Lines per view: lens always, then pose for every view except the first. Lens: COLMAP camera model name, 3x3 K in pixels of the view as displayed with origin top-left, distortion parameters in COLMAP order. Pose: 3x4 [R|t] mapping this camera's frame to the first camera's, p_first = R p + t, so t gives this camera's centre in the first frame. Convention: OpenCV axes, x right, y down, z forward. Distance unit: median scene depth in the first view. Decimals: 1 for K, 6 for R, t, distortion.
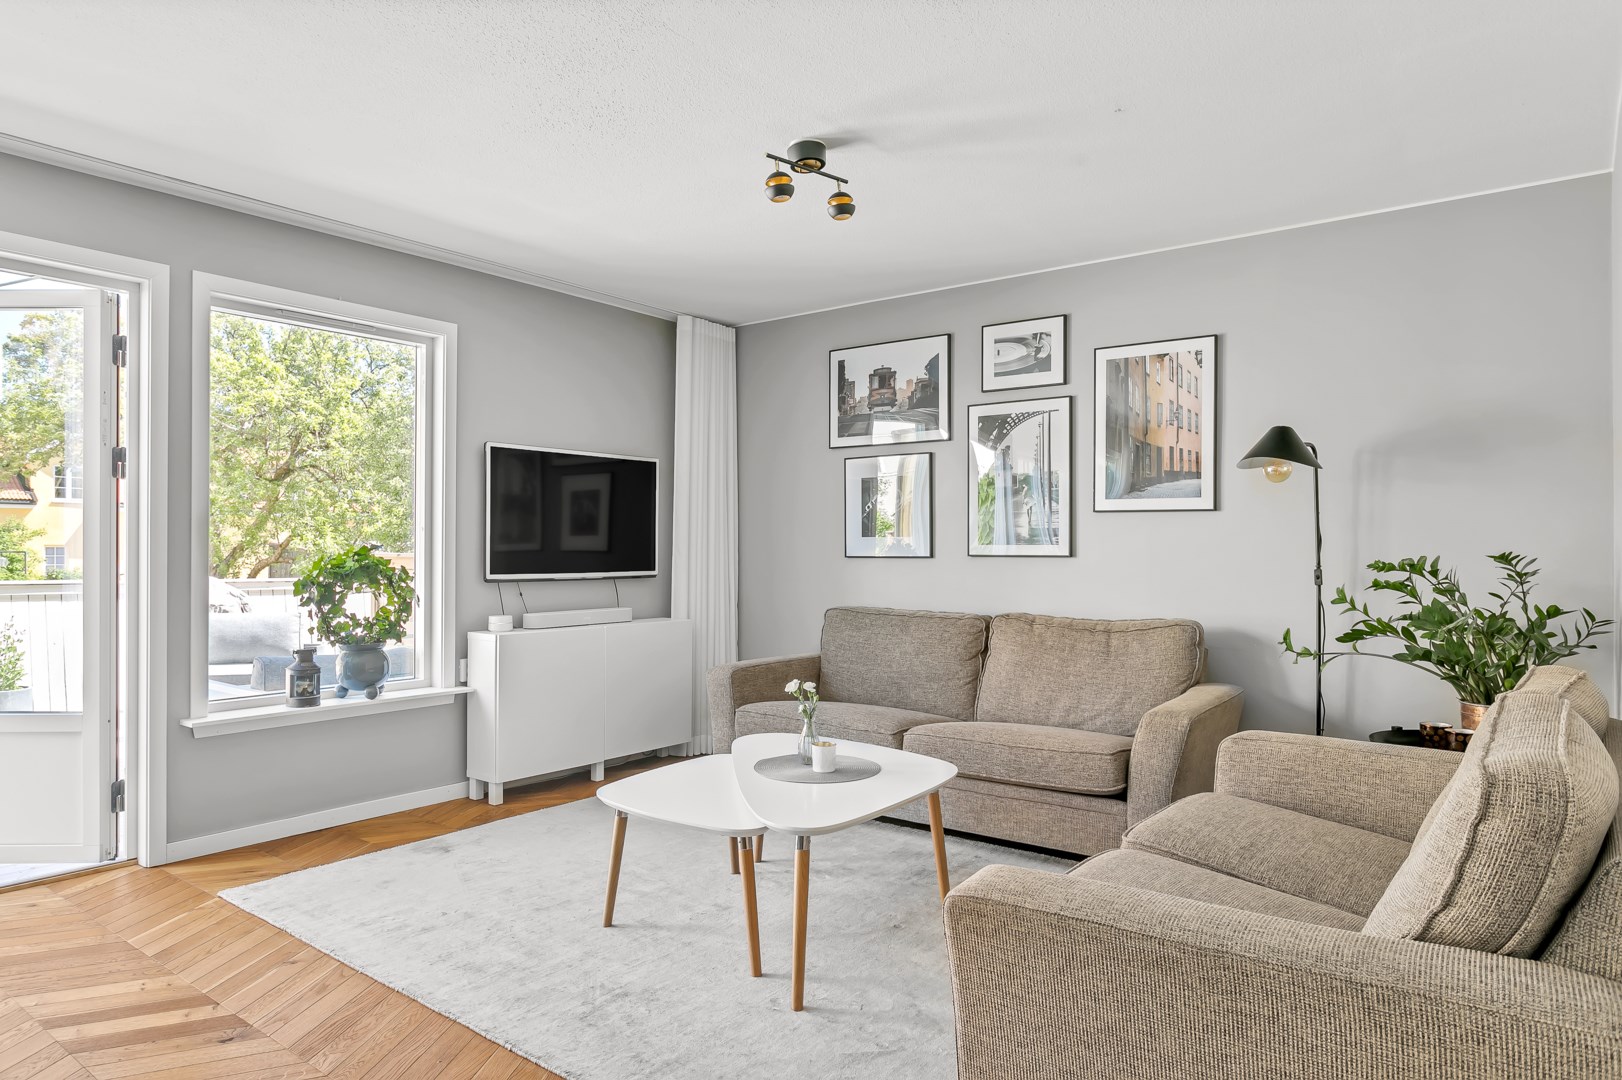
lens RADIAL K [[1014.3, 0, 808.6], [0, 1014.3, 540.6], [0, 0, 1]] dist [0.000033, 0.000147]
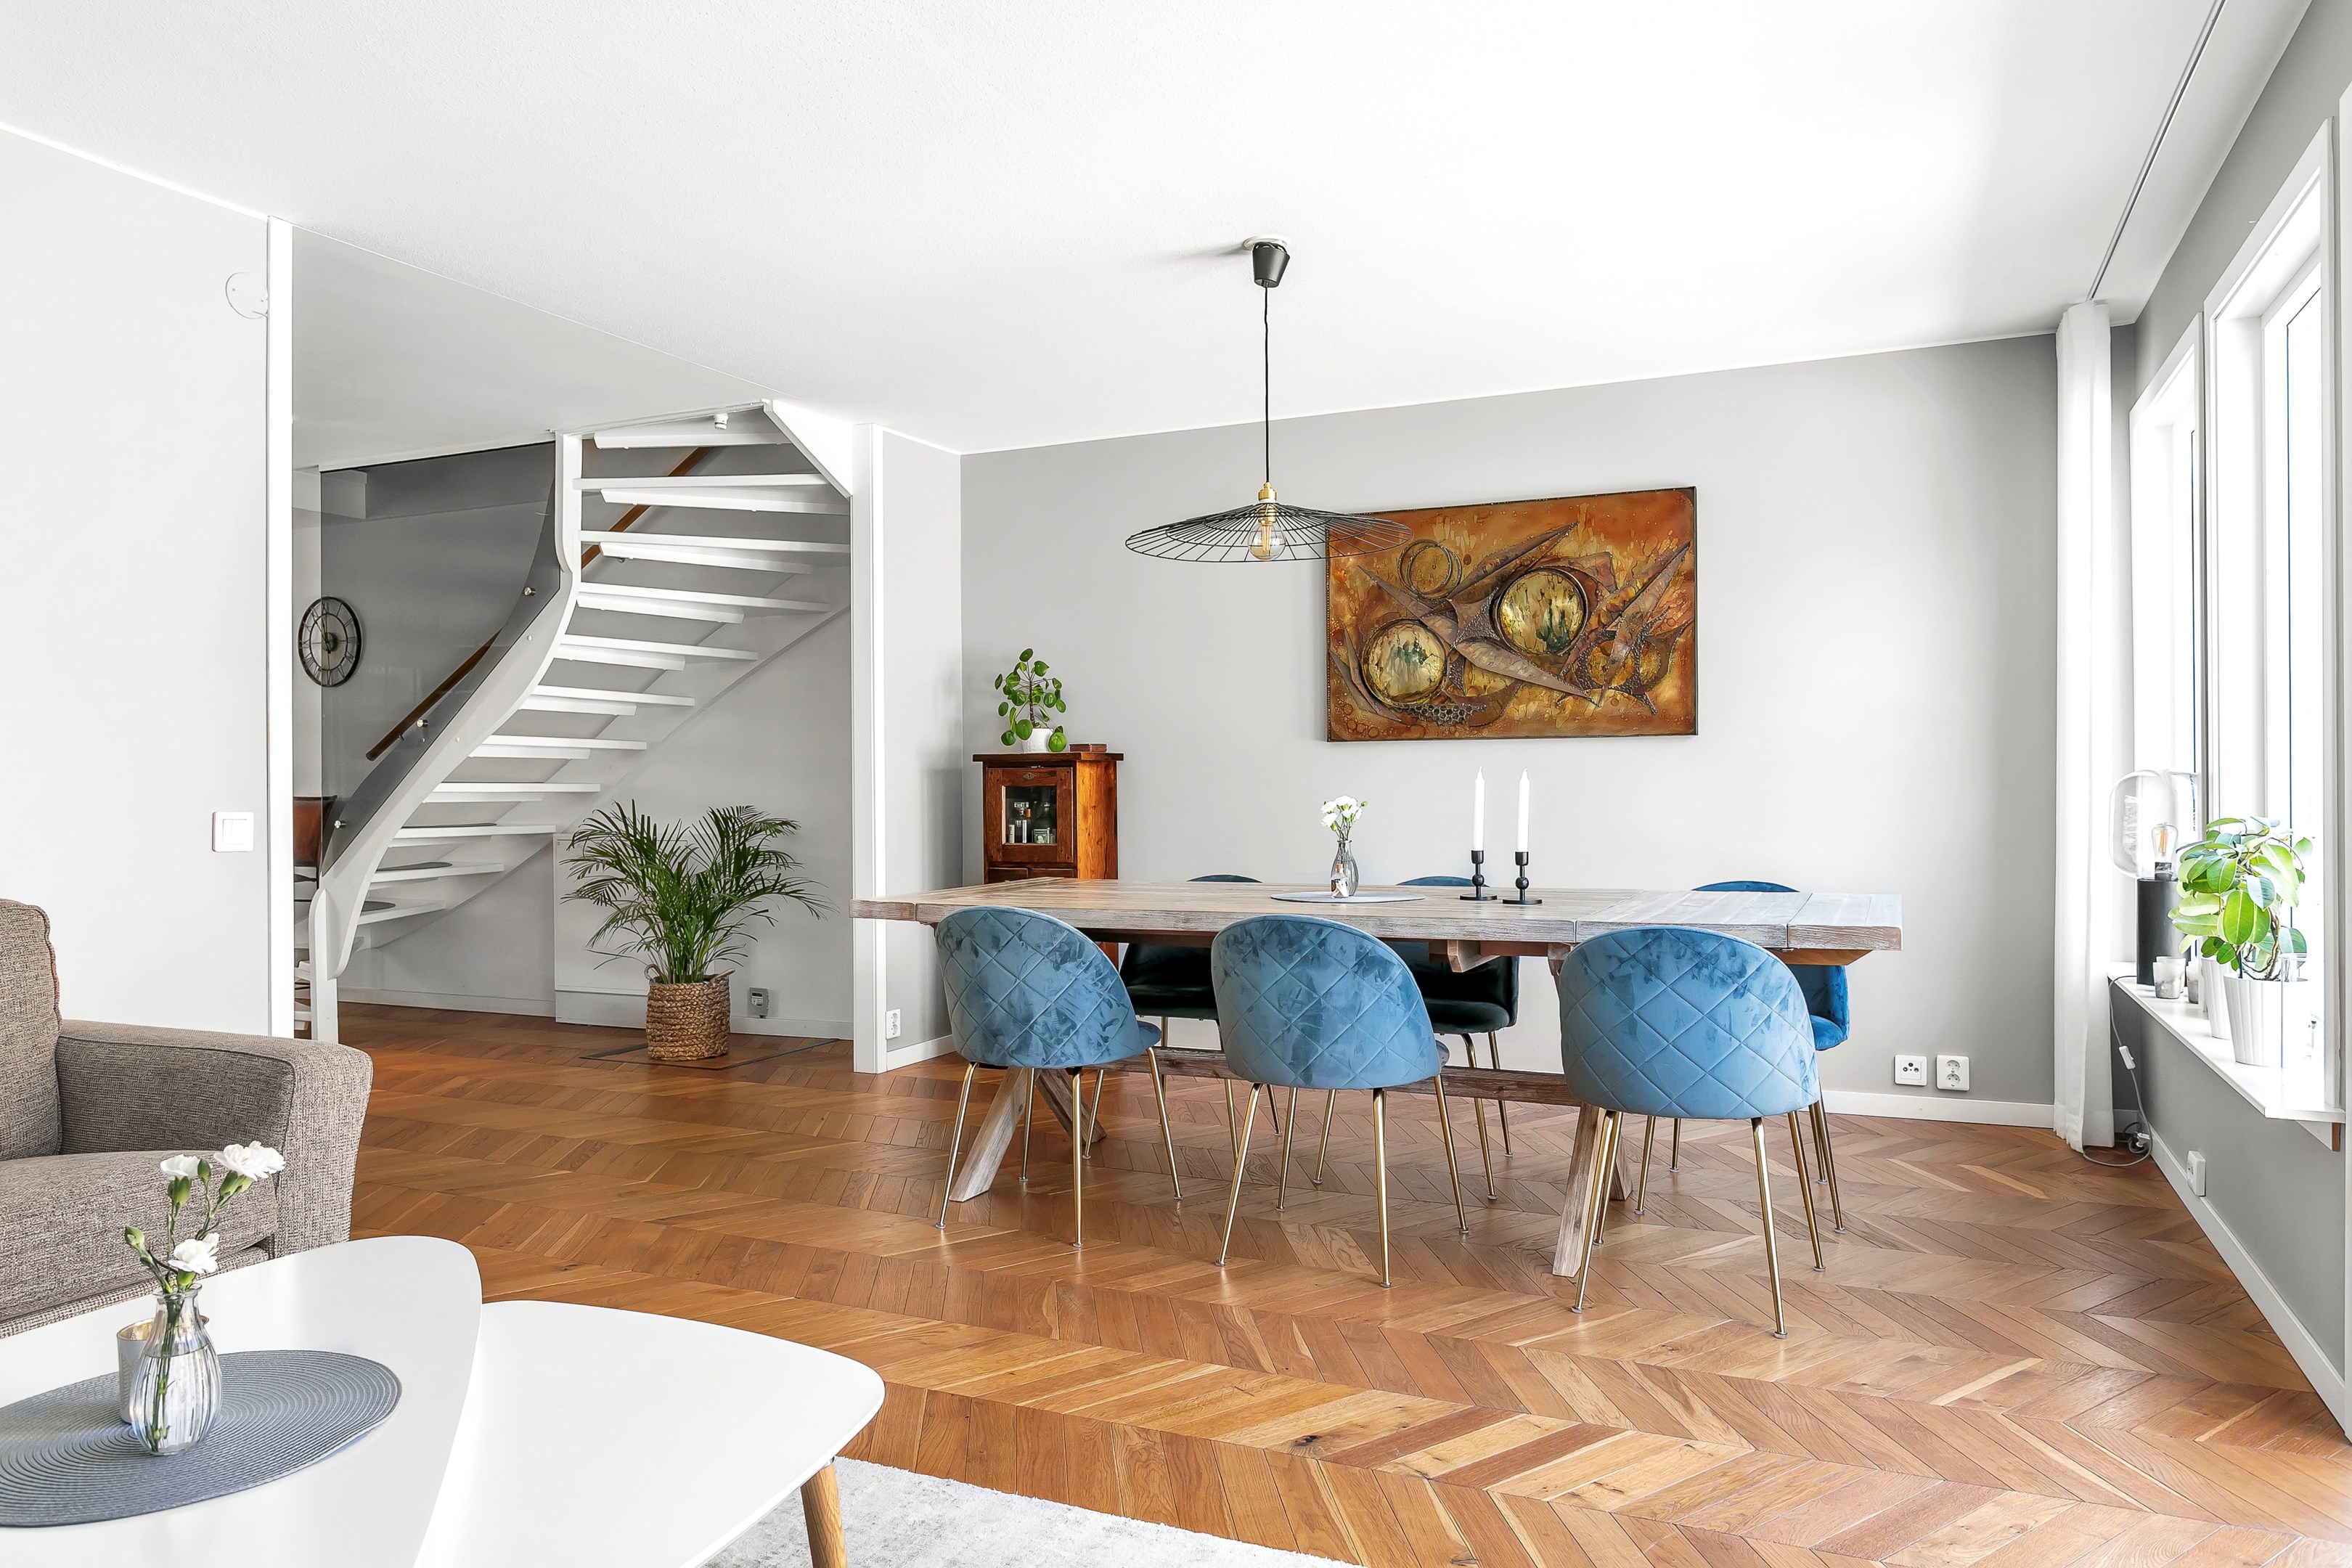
lens RADIAL K [[1567.9, 0, 1175.8], [0, 1567.9, 789.3], [0, 0, 1]] dist [-0.004533, 0.000747]
pose [[-0.975314, 0.003808, -0.220791, -0.150315], [0.003757, 0.999993, 0.000650, 0.028175], [0.220792, -0.000195, -0.975321, 1.233099]]
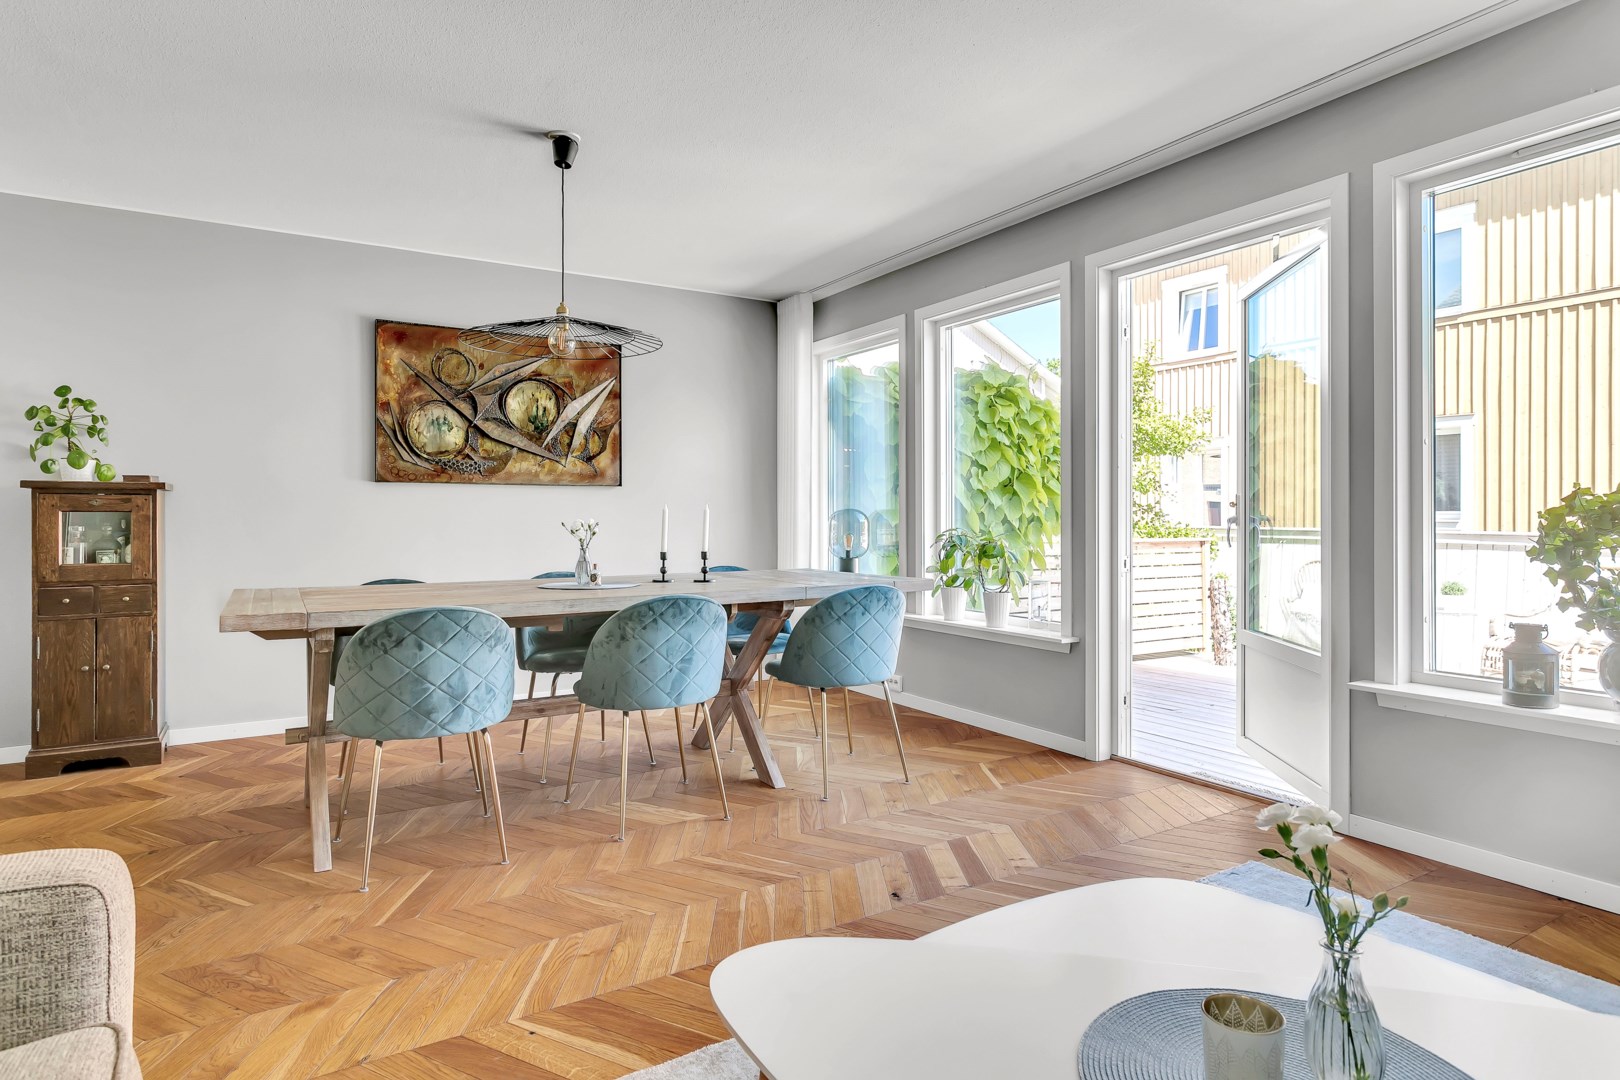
lens RADIAL K [[896.0, 0, 808.5], [0, 896.0, 513.4], [0, 0, 1]] dist [0.006848, -0.000321]
pose [[-0.356940, -0.007753, -0.934095, 0.265858], [0.000959, 0.999962, -0.008666, 0.036457], [0.934127, -0.003989, -0.356919, 0.777978]]
